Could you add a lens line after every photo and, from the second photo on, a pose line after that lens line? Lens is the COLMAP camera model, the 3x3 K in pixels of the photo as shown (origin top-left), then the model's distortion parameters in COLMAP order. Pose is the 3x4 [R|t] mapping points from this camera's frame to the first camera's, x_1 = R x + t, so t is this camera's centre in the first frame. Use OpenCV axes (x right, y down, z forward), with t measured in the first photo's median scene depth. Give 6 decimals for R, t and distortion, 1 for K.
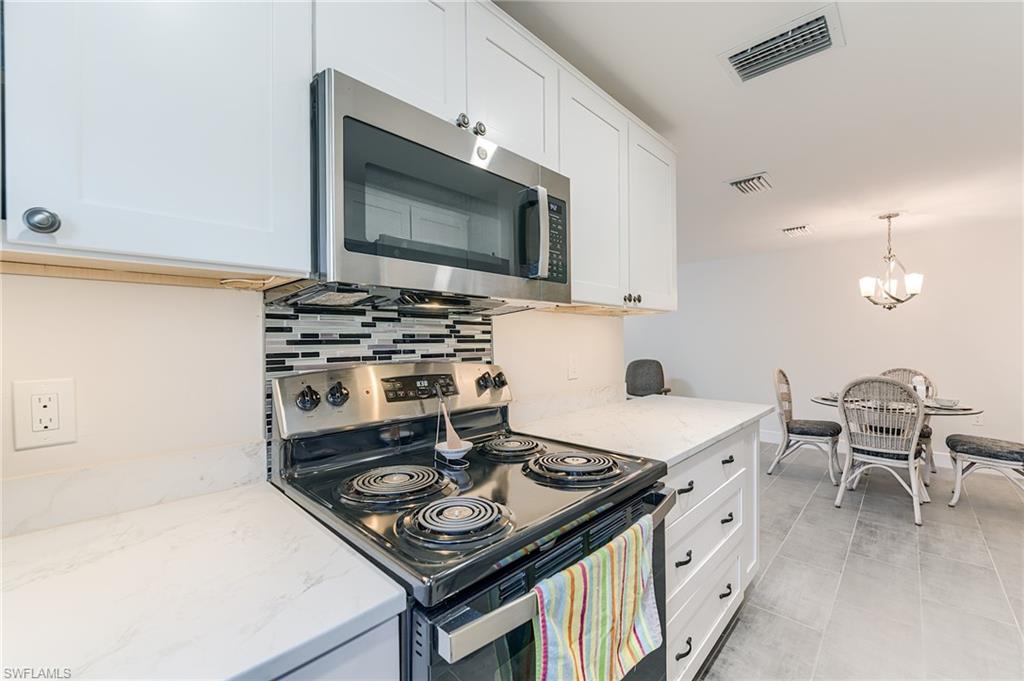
lens RADIAL K [[411.0, 0, 510.9], [0, 411.0, 342.4], [0, 0, 1]] dist [-0.007230, -0.001510]
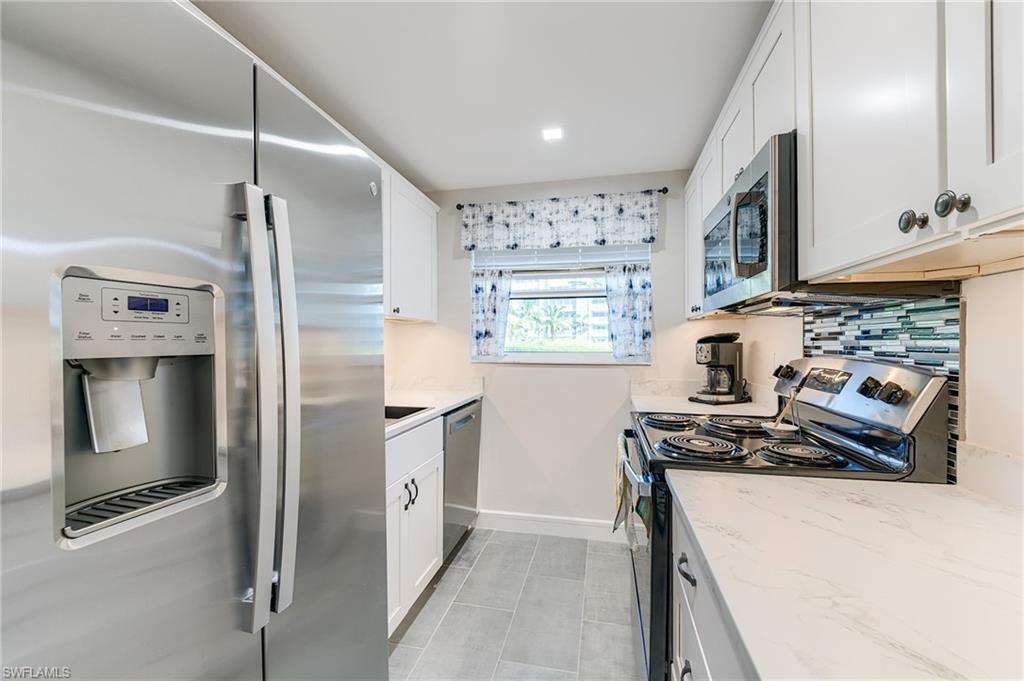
lens RADIAL K [[411.0, 0, 516.4], [0, 411.0, 340.3], [0, 0, 1]] dist [-0.007230, -0.001510]
pose [[-0.848286, 0.002706, -0.529532, 0.893262], [0.004726, 0.999986, -0.002462, 0.001899], [0.529518, -0.004591, -0.848286, 1.278707]]
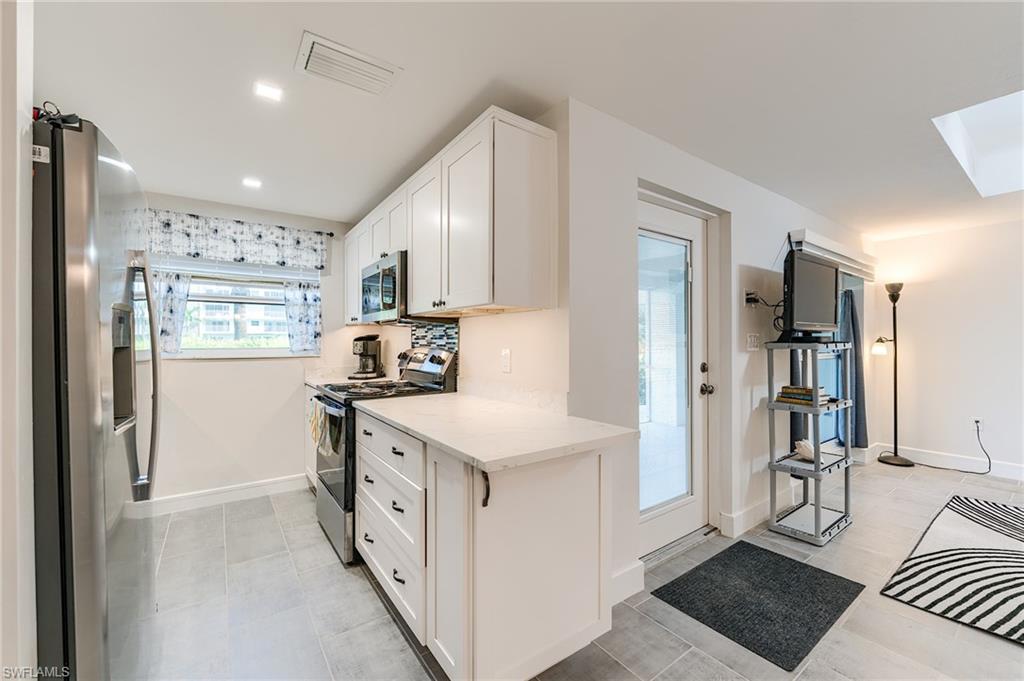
lens RADIAL K [[411.0, 0, 509.6], [0, 411.0, 342.5], [0, 0, 1]] dist [-0.007230, -0.001510]
pose [[-0.182634, 0.008454, -0.983145, 1.692174], [-0.000549, 0.999962, 0.008701, 0.000063], [0.983181, 0.002129, -0.182622, 1.659464]]
